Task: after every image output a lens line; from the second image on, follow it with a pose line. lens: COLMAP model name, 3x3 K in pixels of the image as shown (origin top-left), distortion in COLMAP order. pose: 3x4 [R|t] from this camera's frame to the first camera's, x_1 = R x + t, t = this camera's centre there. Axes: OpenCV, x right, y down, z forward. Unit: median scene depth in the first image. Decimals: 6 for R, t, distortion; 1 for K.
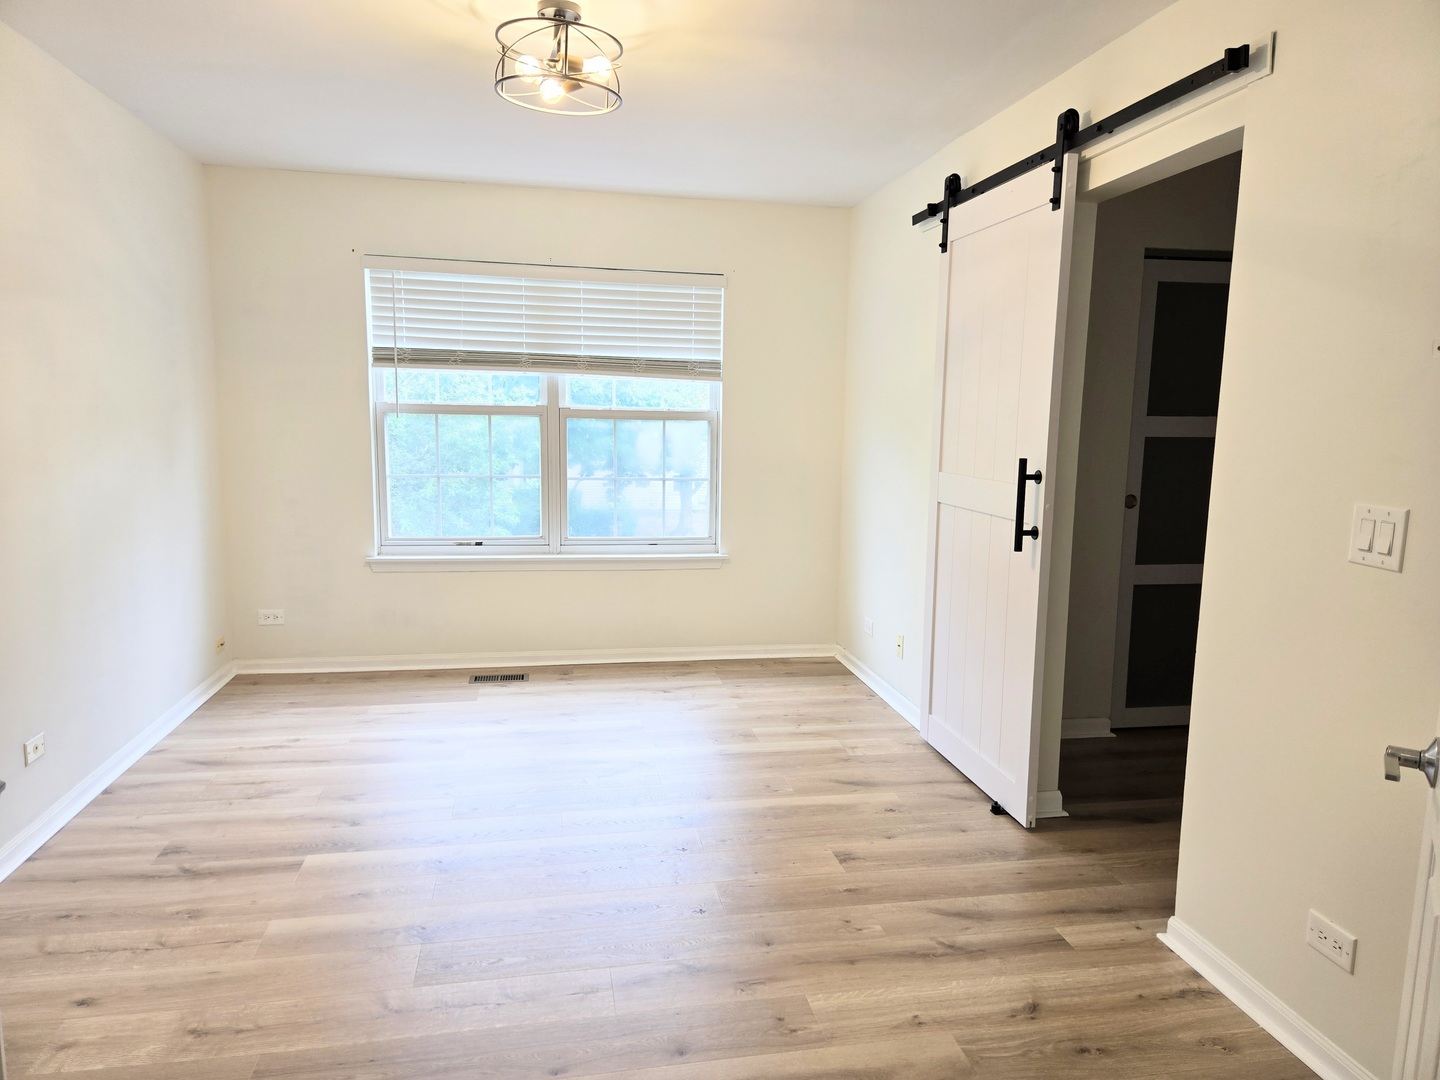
lens RADIAL K [[963.2, 0, 721.7], [0, 963.2, 536.3], [0, 0, 1]] dist [0.030794, -0.012892]
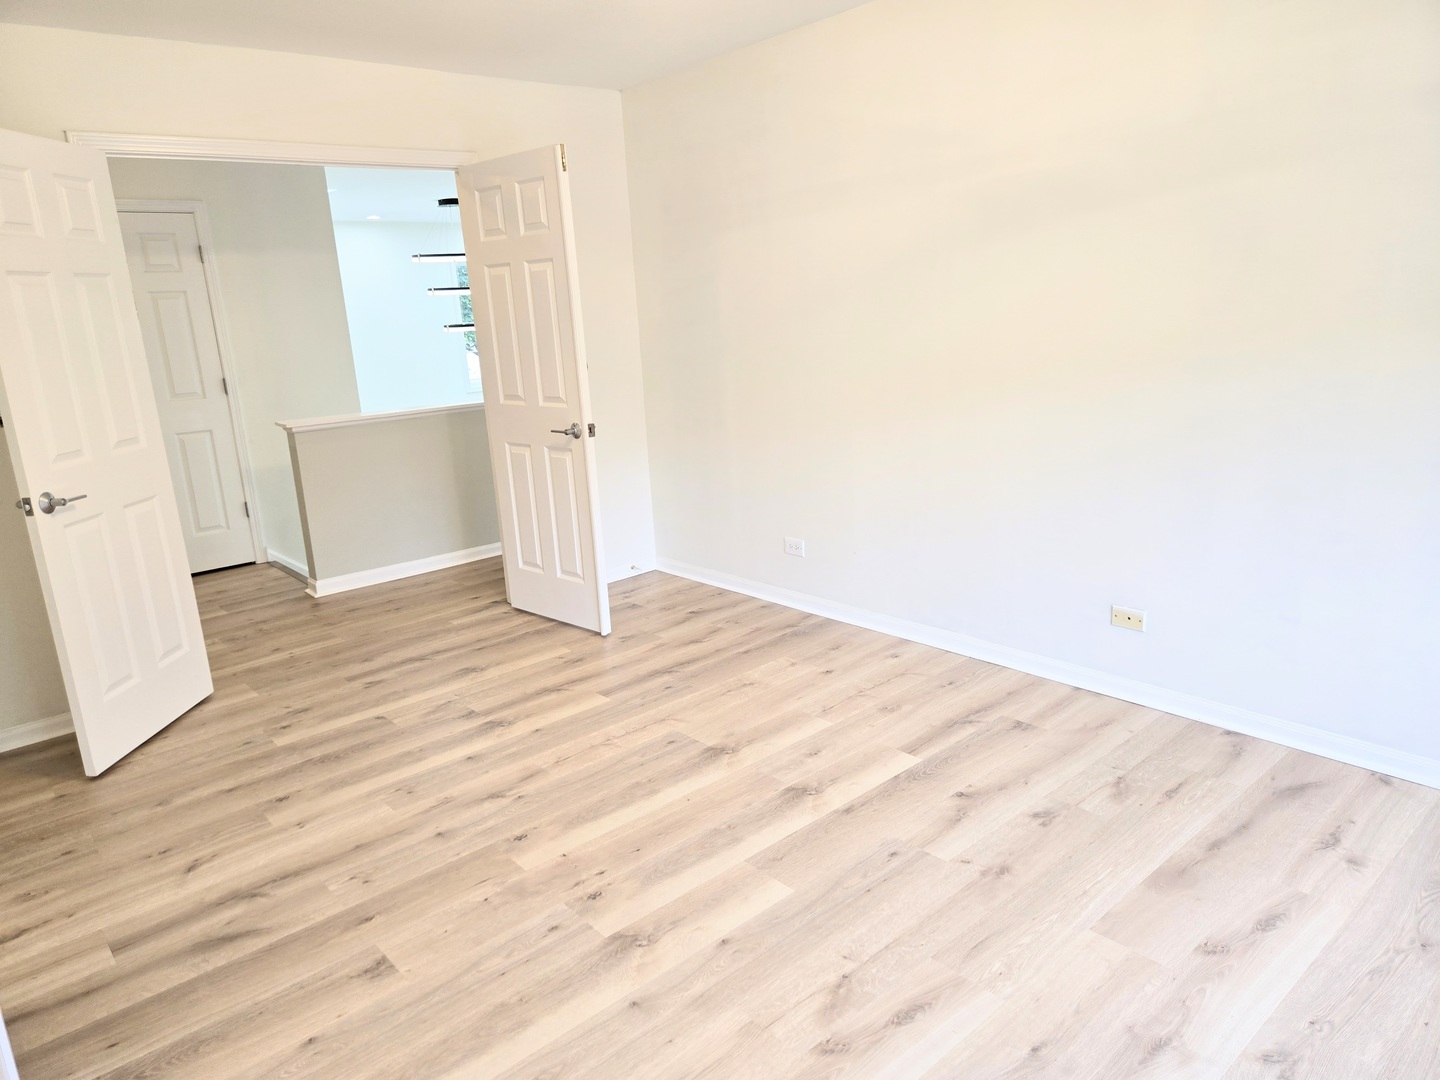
lens RADIAL K [[963.2, 0, 720.2], [0, 963.2, 539.4], [0, 0, 1]] dist [0.030794, -0.012892]
pose [[-0.862865, 0.148050, -0.483265, 0.235542], [-0.028325, 0.940472, 0.338690, -0.249824], [0.504640, 0.305932, -0.807307, 1.804933]]
